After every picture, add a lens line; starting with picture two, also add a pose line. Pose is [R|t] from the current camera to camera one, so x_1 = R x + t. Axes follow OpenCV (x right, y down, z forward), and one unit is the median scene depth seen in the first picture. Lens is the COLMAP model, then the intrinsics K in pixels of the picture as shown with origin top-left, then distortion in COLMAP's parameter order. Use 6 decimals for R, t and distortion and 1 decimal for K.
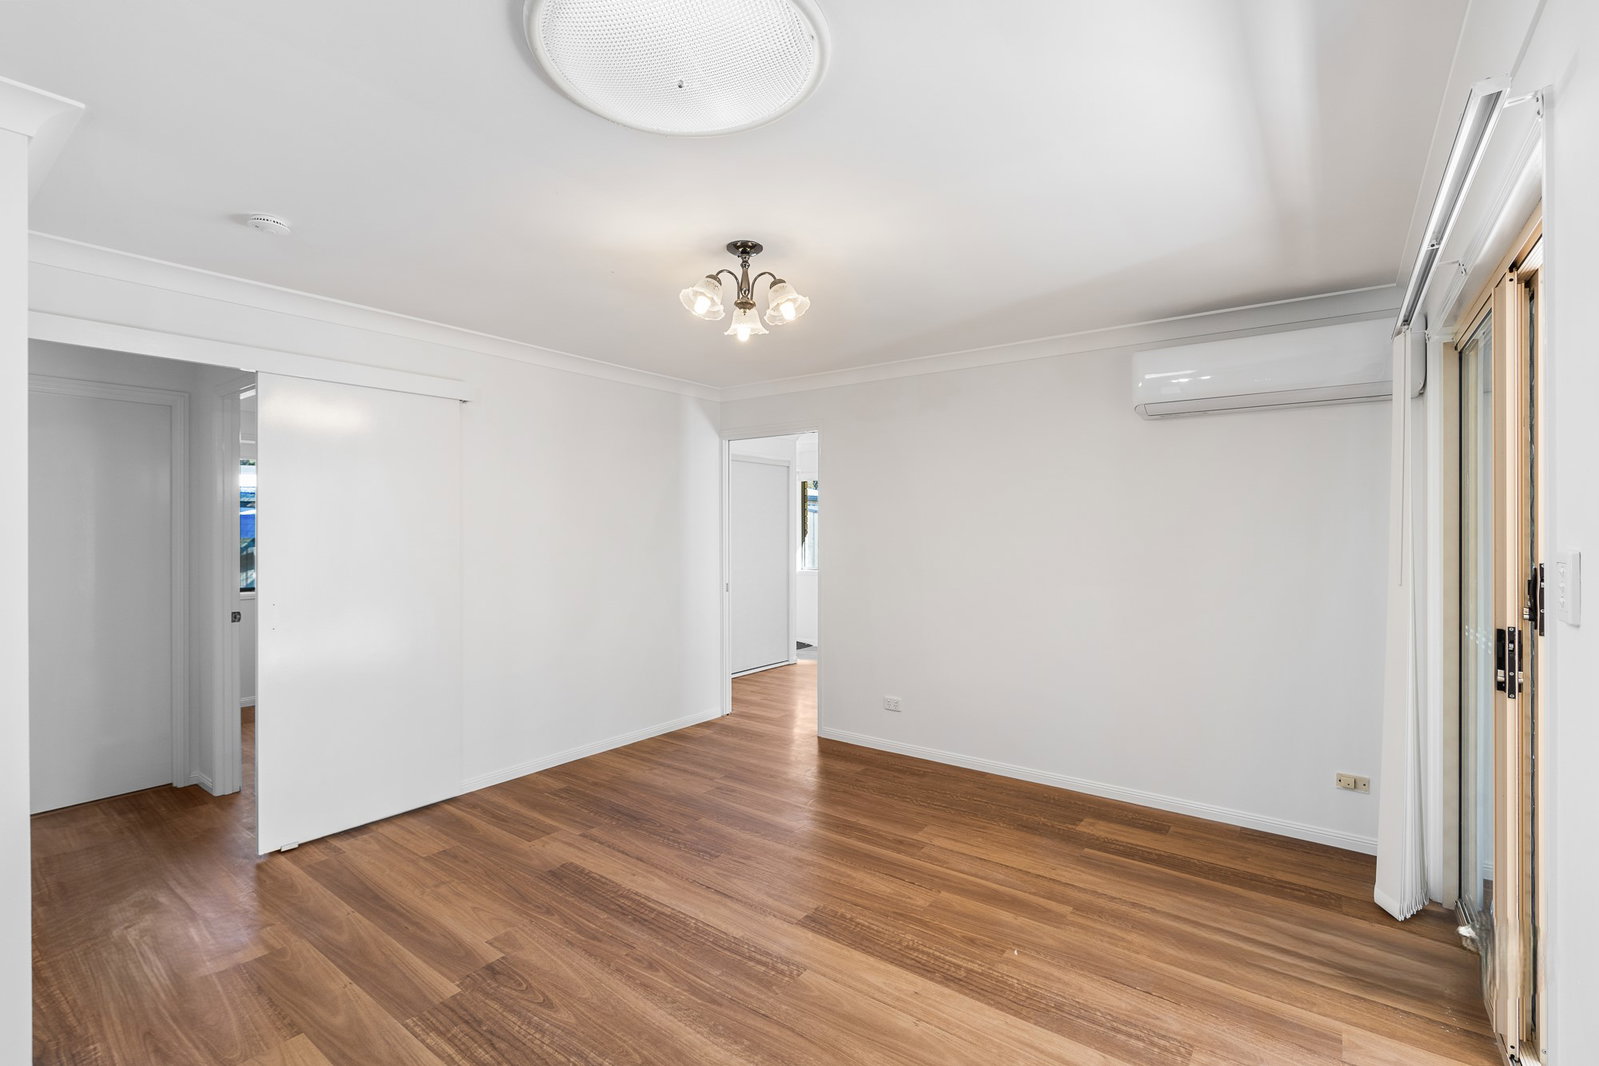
lens RADIAL K [[717.2, 0, 799.5], [0, 717.2, 533.0], [0, 0, 1]] dist [-0.008365, 0.001324]
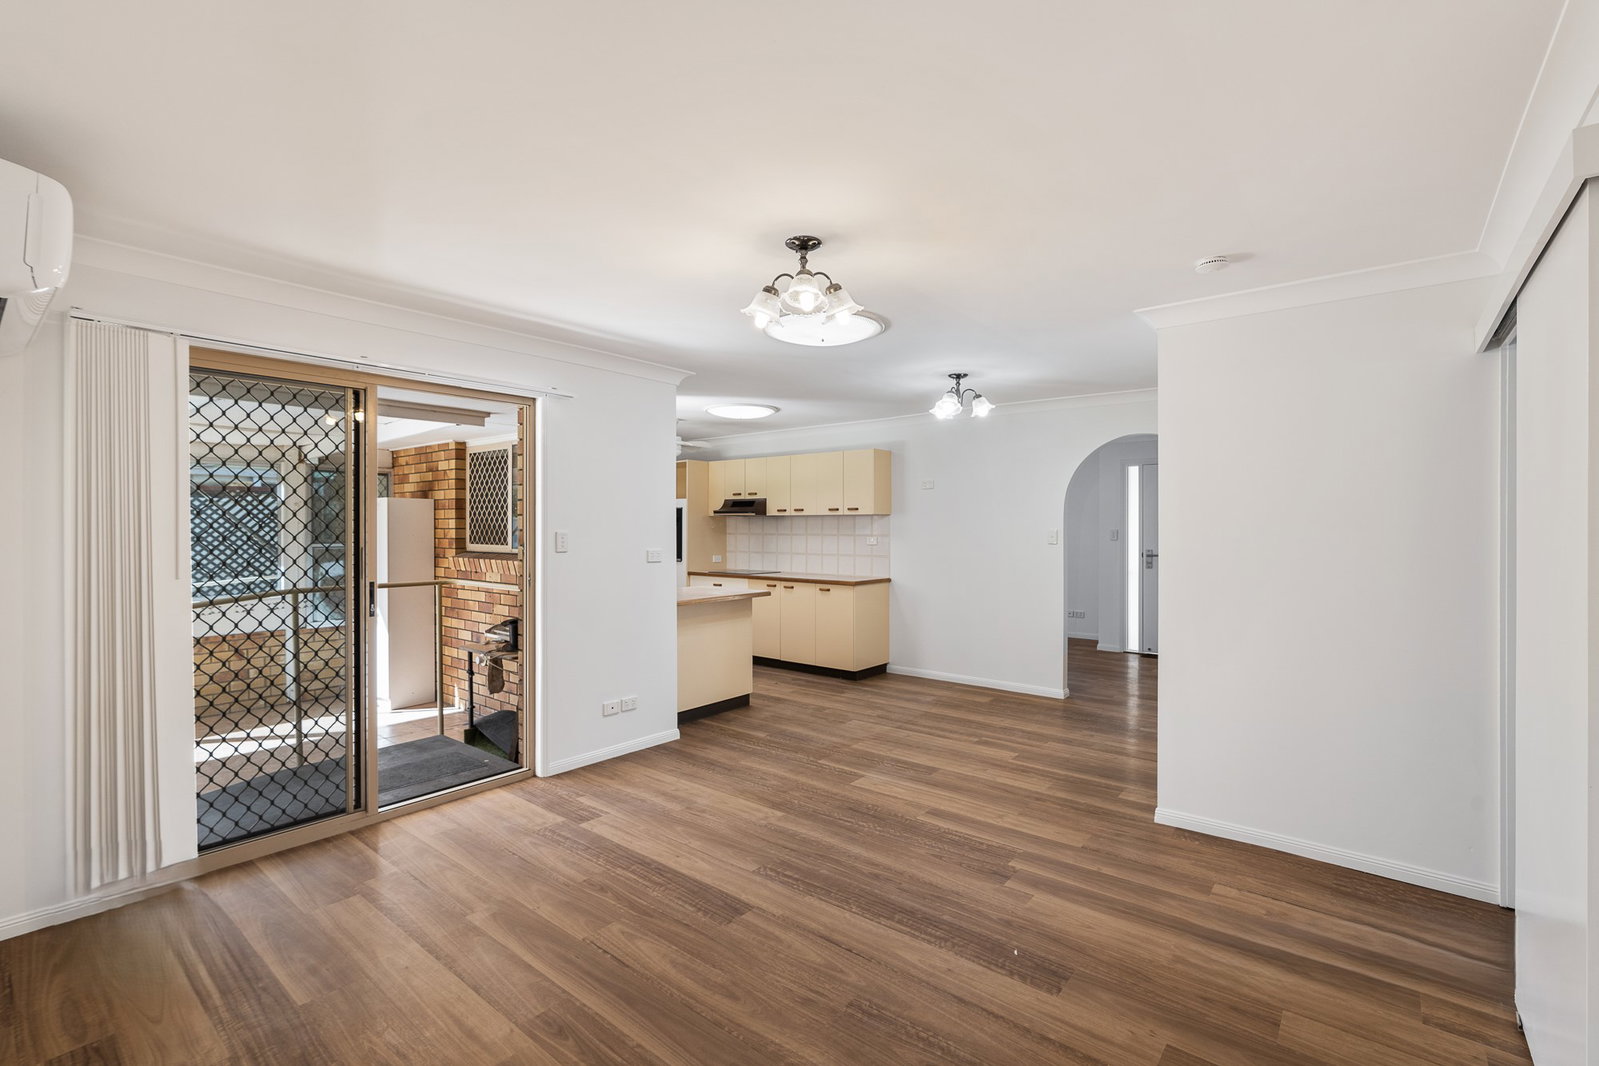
lens RADIAL K [[706.9, 0, 792.7], [0, 706.9, 527.4], [0, 0, 1]] dist [-0.009461, 0.000301]
pose [[-0.998591, -0.001260, 0.053050, -0.109968], [-0.000755, 0.999954, 0.009534, -0.012663], [-0.053059, 0.009480, -0.998546, 1.936847]]
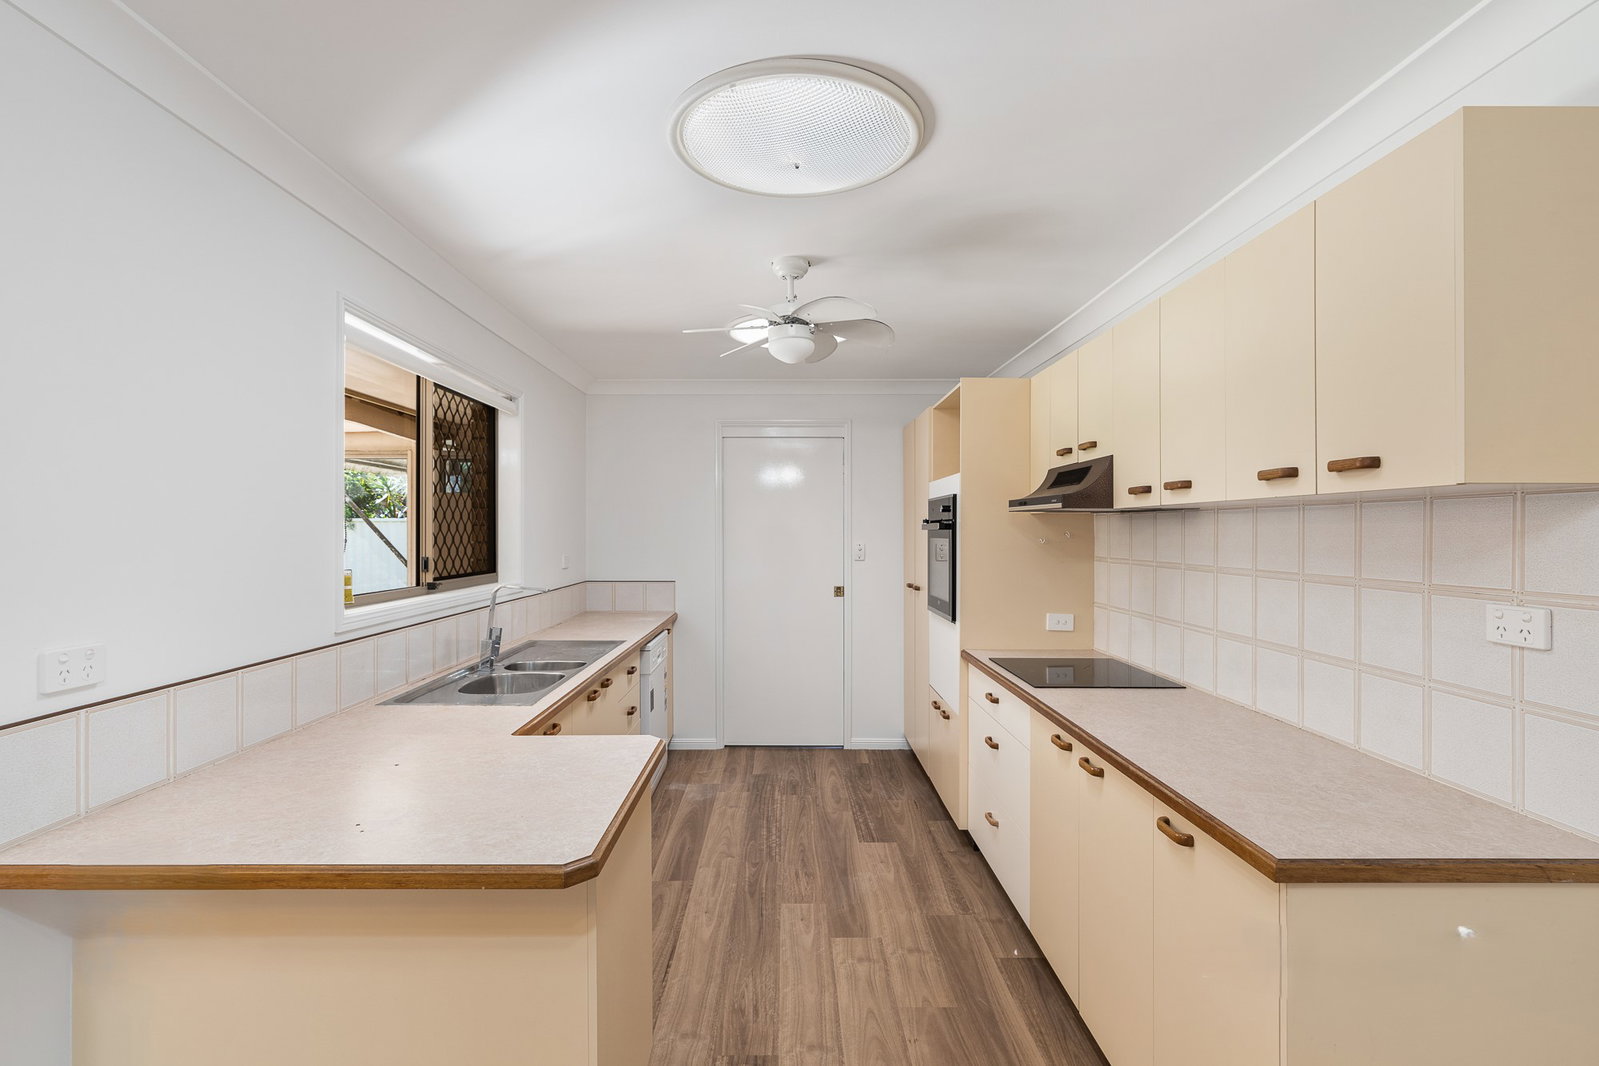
lens RADIAL K [[769.9, 0, 799.5], [0, 769.9, 533.0], [0, 0, 1]] dist [-0.000521, 0.000121]
pose [[-0.608595, -0.002869, 0.793476, -0.393640], [0.003833, 0.999971, 0.006555, -0.010038], [-0.793472, 0.007031, -0.608566, 0.046005]]
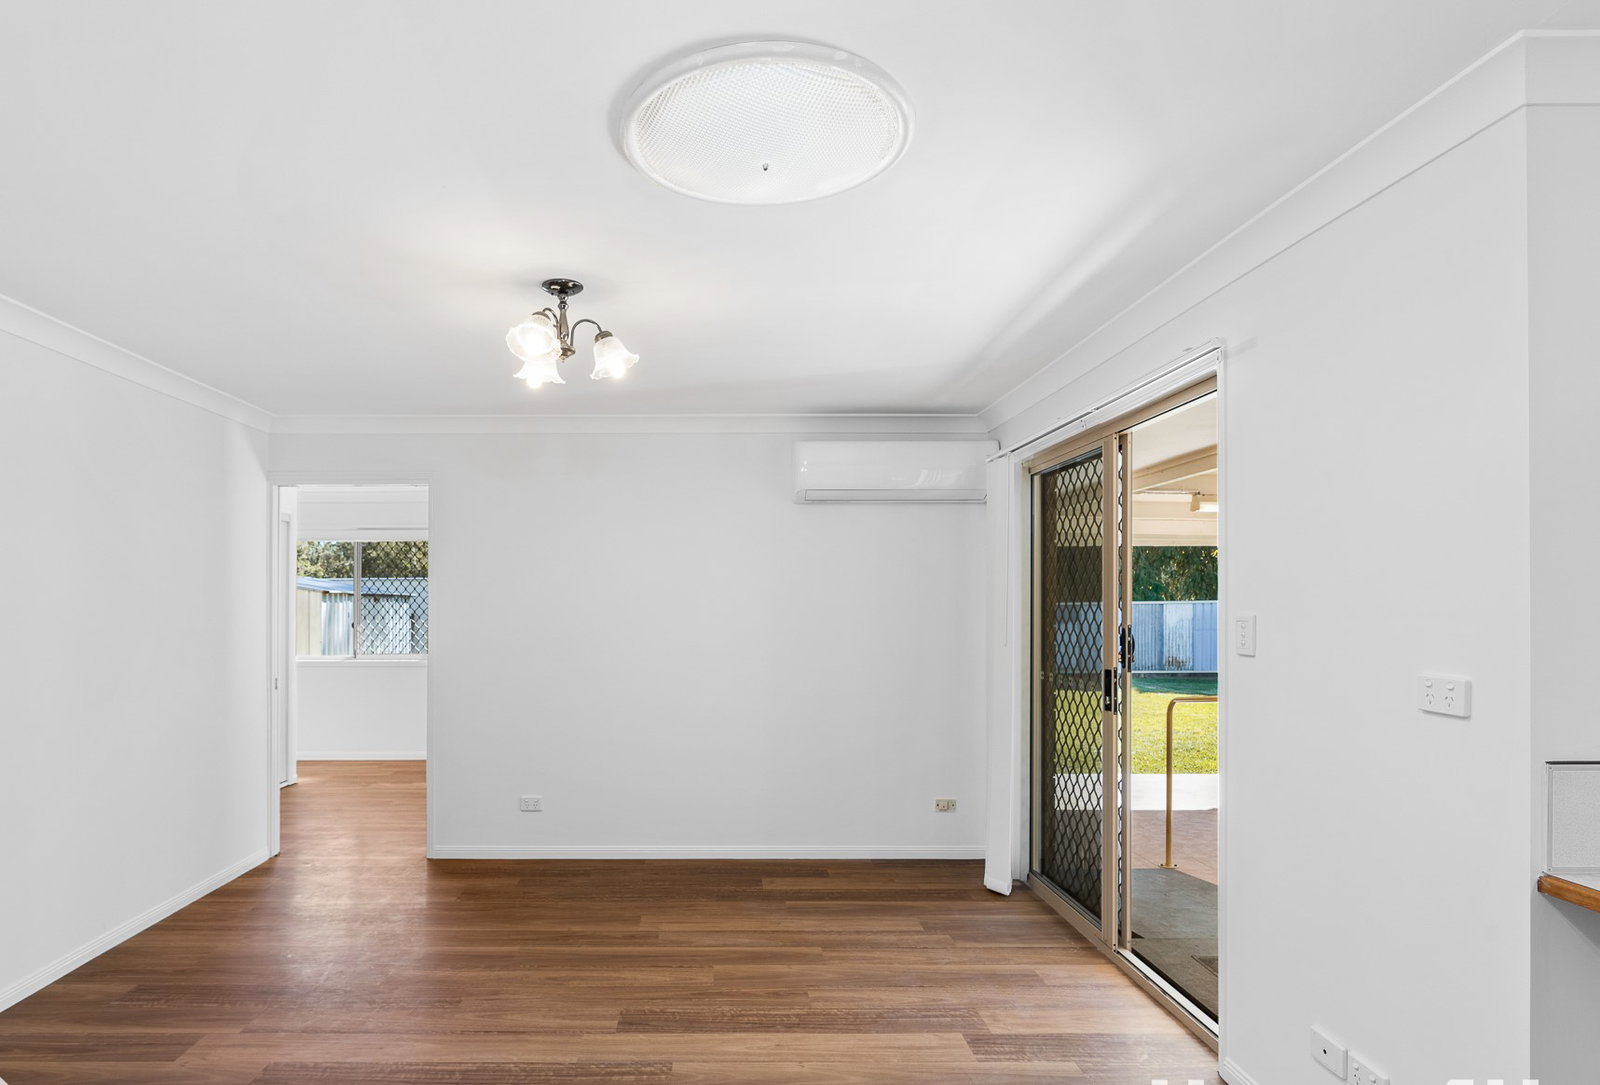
lens RADIAL K [[862.1, 0, 716.2], [0, 862.1, 607.7], [0, 0, 1]] dist [-0.016530, 0.001658]
pose [[0.798897, -0.004781, 0.601449, -0.545049], [0.006259, 0.999980, -0.000364, 0.000440], [-0.601435, 0.004055, 0.798911, 0.036244]]
